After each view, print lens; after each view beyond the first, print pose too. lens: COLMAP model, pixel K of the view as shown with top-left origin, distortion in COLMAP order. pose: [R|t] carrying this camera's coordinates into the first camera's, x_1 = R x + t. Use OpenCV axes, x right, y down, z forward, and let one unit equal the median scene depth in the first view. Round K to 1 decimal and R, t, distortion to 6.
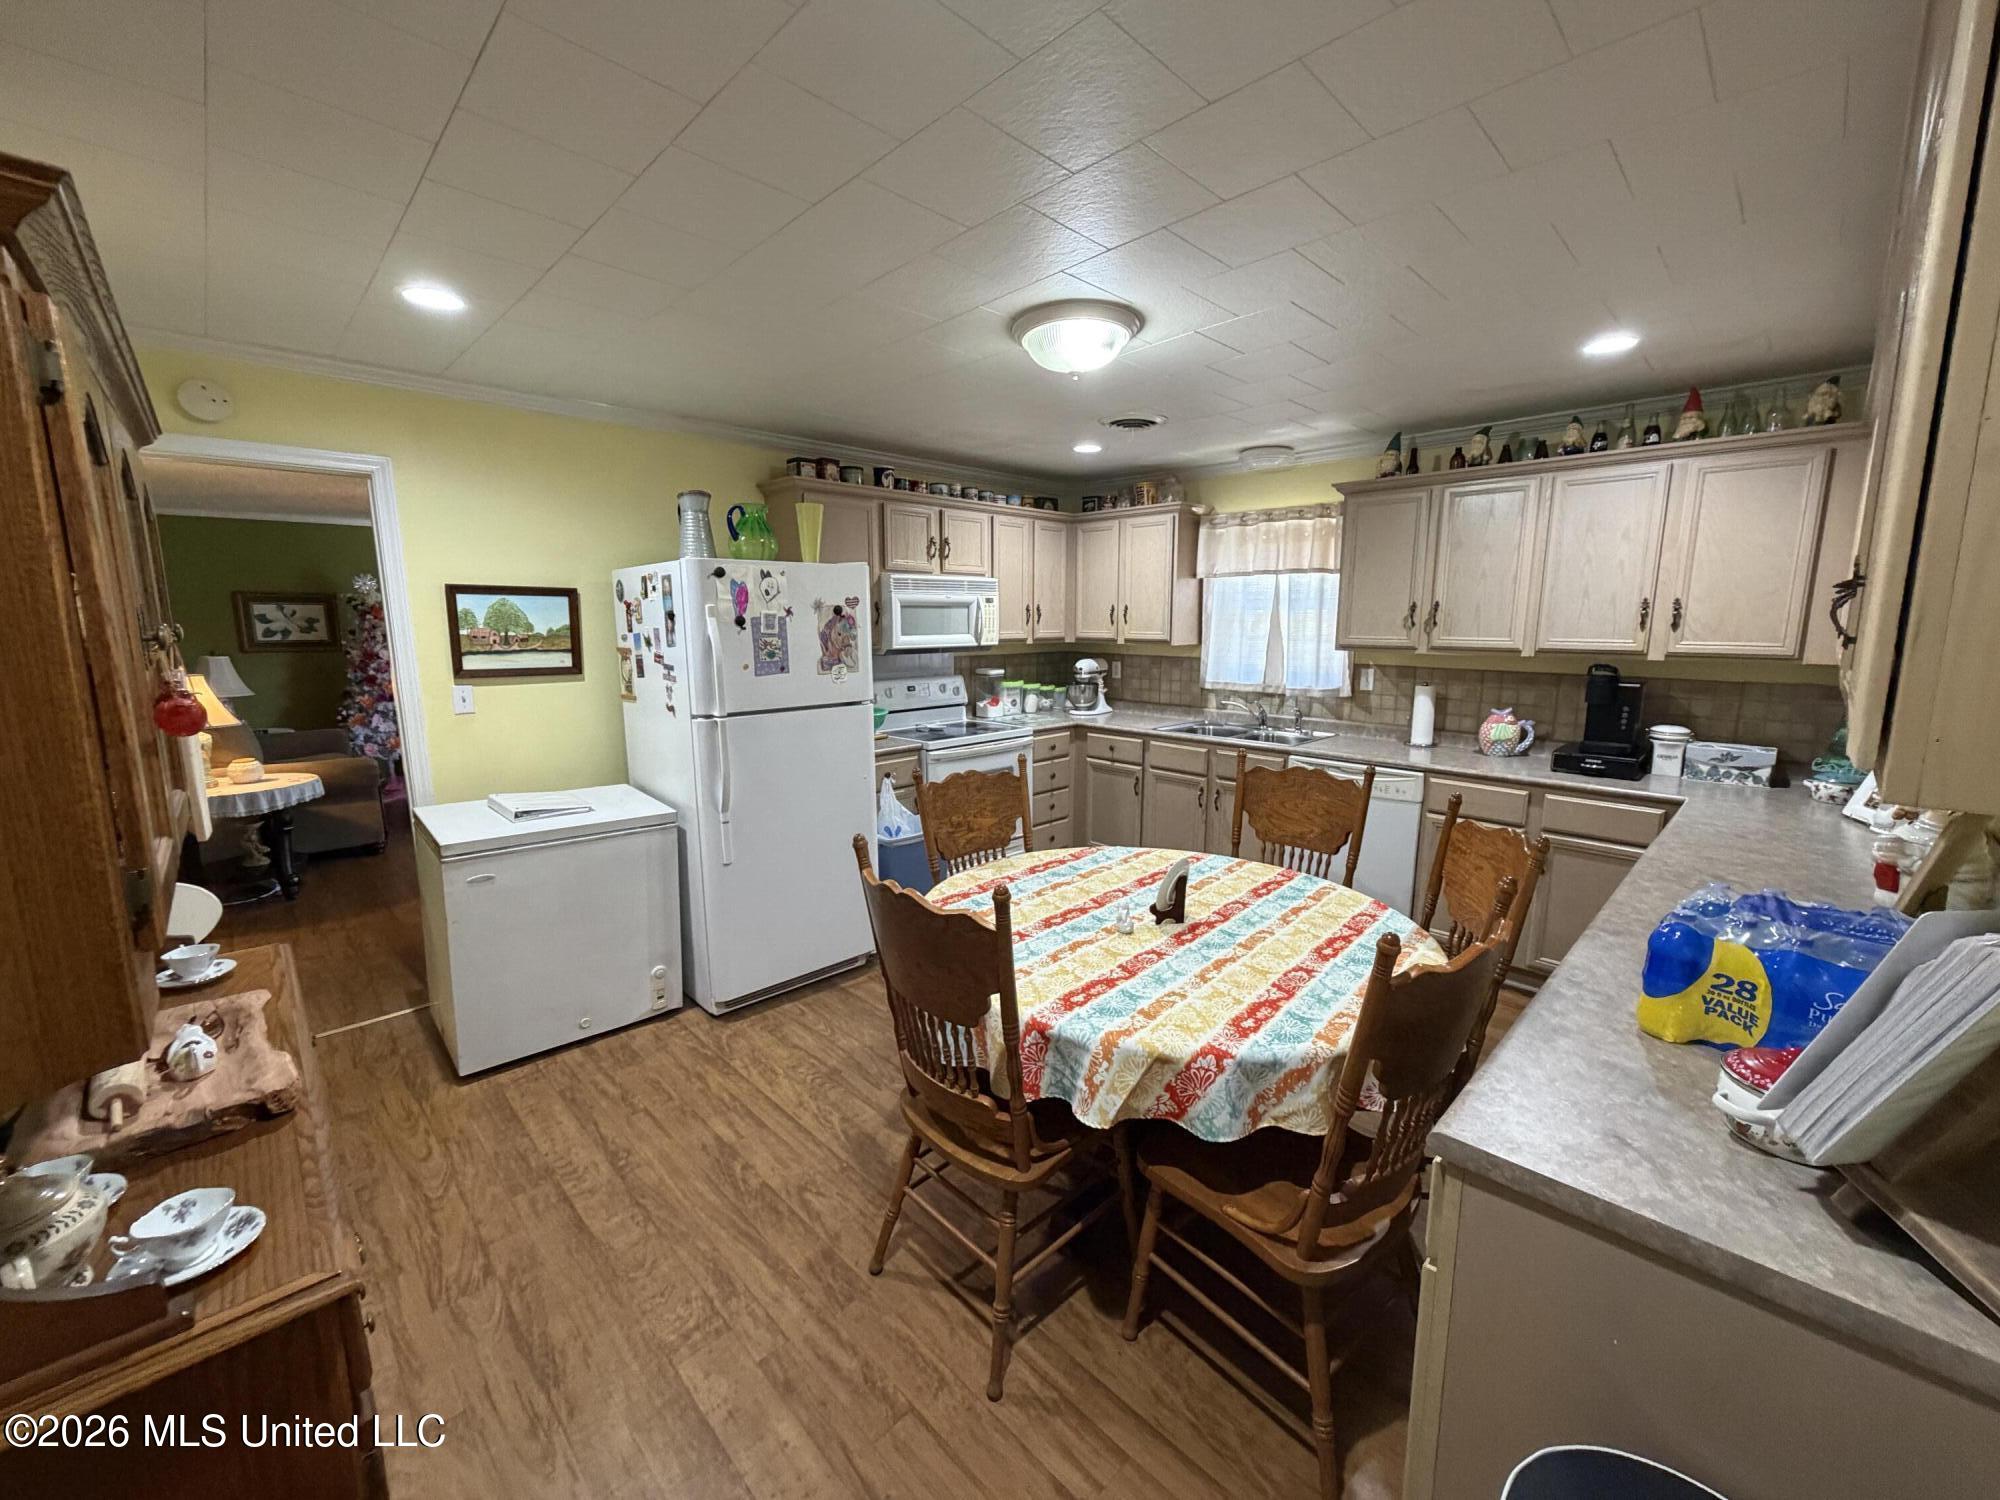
lens RADIAL K [[796.1, 0, 1008.5], [0, 796.1, 744.9], [0, 0, 1]] dist [-0.000225, -0.000135]
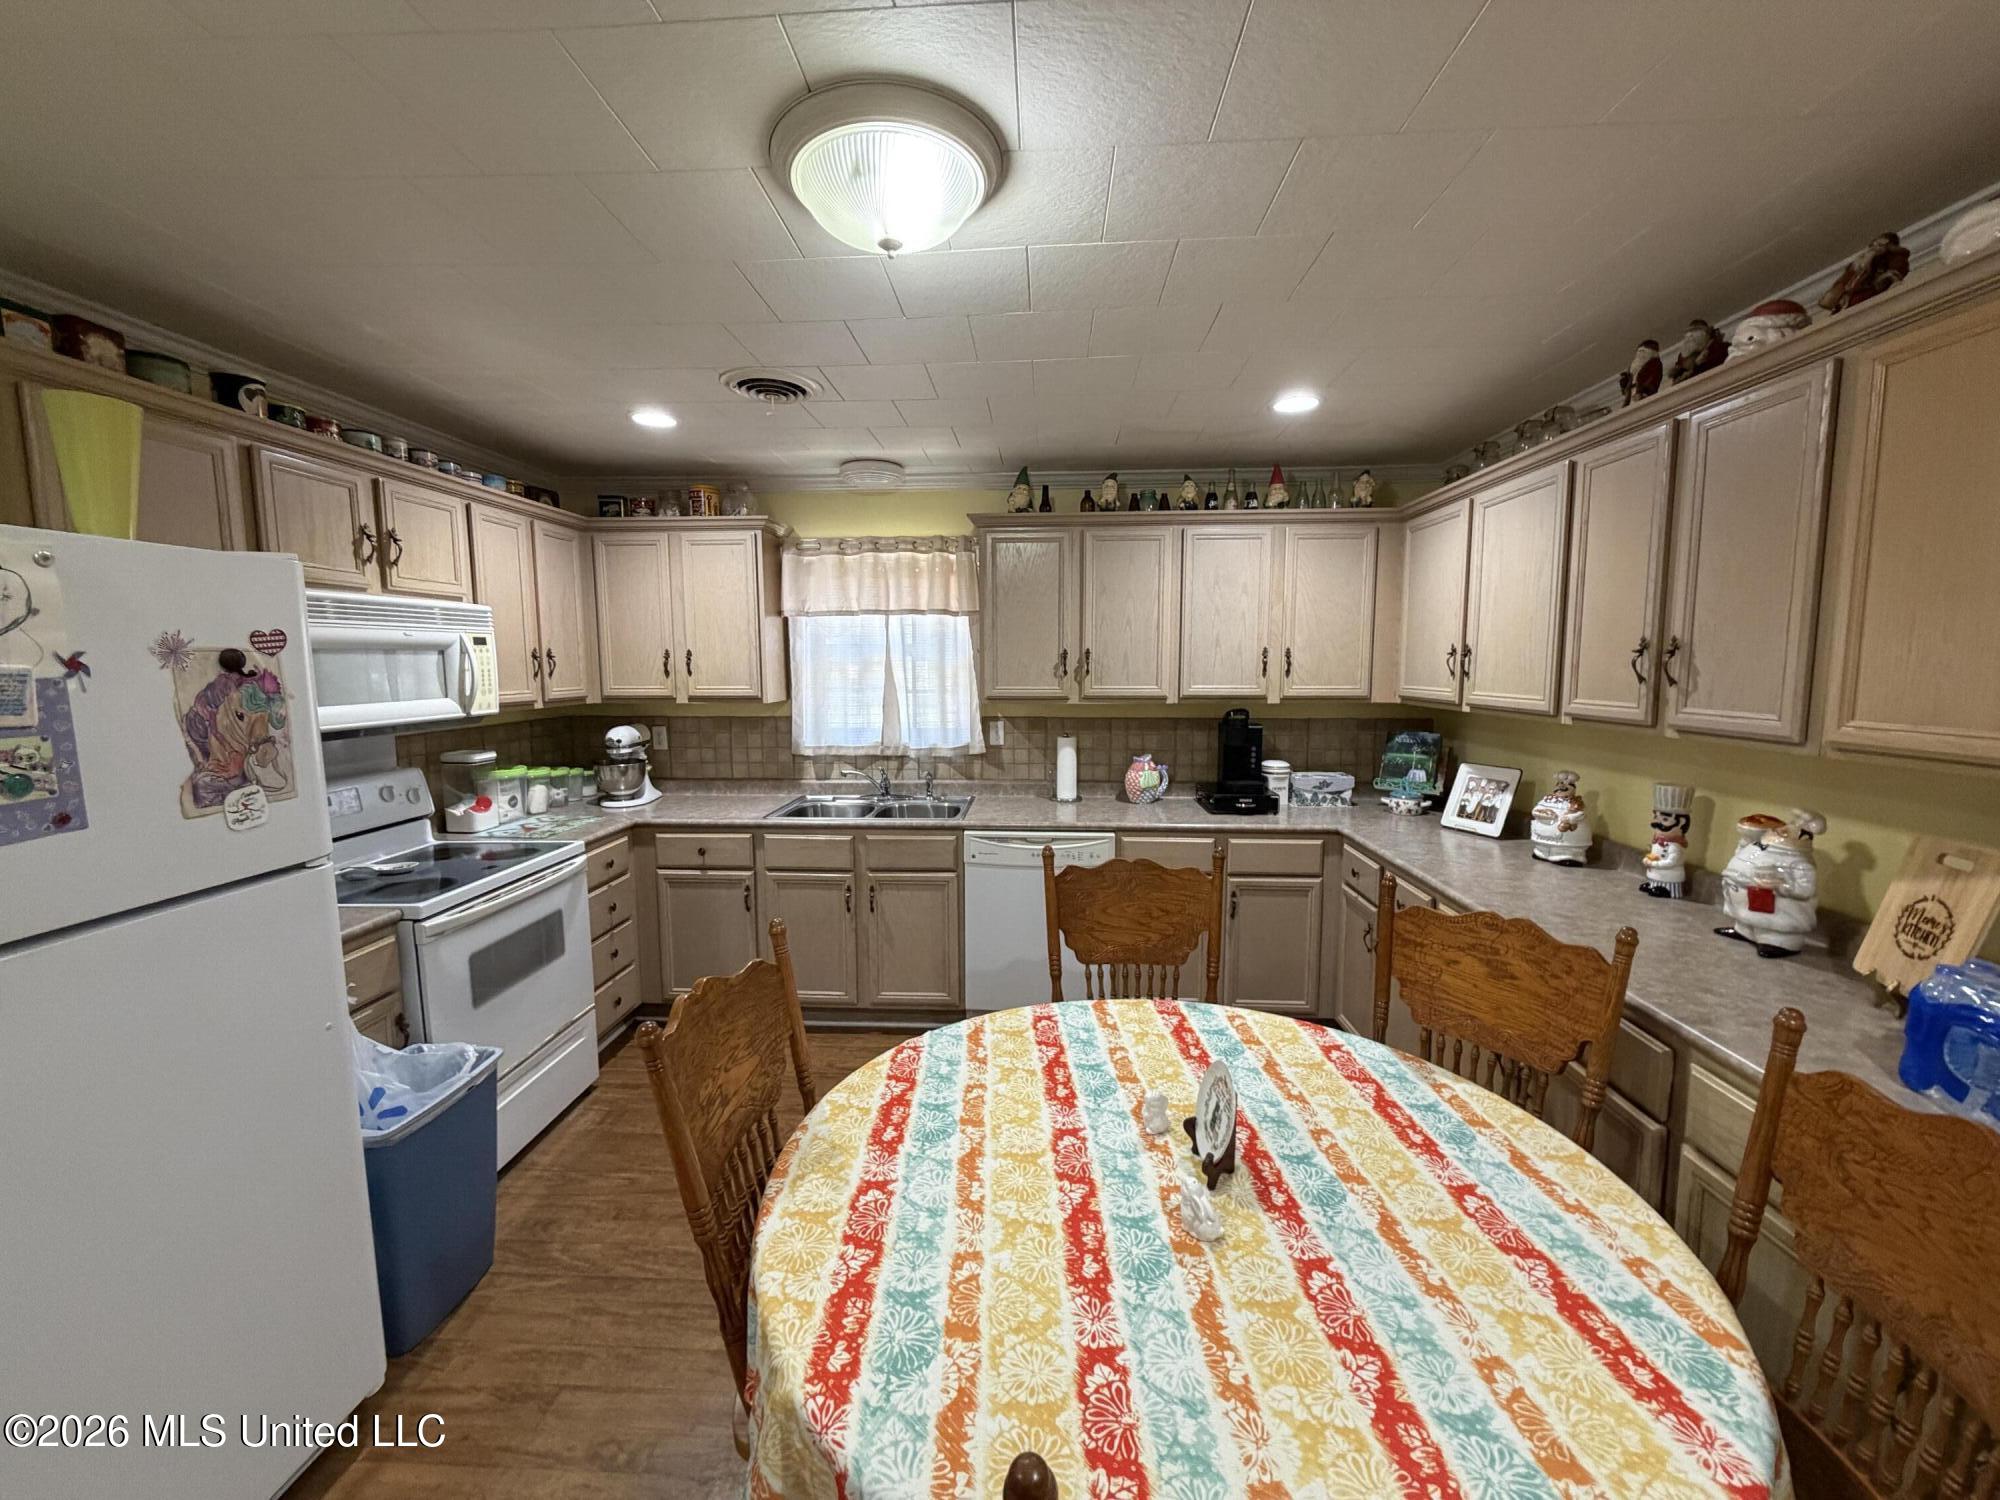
lens RADIAL K [[796.1, 0, 1008.5], [0, 796.1, 744.9], [0, 0, 1]] dist [-0.000225, -0.000135]
pose [[0.738898, -0.073844, 0.669758, -0.149052], [0.110281, 0.993827, -0.012091, -0.056384], [-0.664731, 0.082796, 0.742481, 0.317696]]
